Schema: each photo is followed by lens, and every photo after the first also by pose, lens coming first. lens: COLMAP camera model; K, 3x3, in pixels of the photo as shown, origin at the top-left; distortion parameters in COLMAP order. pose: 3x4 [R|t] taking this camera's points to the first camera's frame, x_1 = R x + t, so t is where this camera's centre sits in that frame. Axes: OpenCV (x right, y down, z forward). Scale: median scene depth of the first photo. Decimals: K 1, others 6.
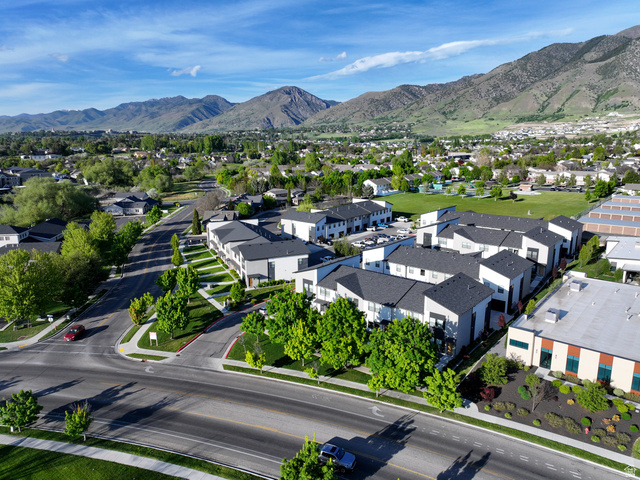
lens RADIAL K [[449.1, 0, 319.2], [0, 449.1, 236.4], [0, 0, 1]] dist [-0.003167, 0.020499]
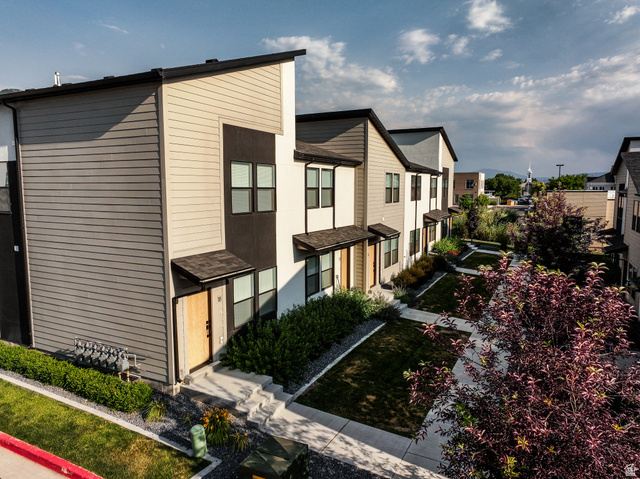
lens RADIAL K [[449.1, 0, 319.2], [0, 449.1, 235.9], [0, 0, 1]] dist [-0.003167, 0.020499]
pose [[-0.238945, -0.095900, 0.966286, 0.118307], [0.202012, 0.968430, 0.146066, 0.004080], [-0.949788, 0.230103, -0.212028, 0.889582]]
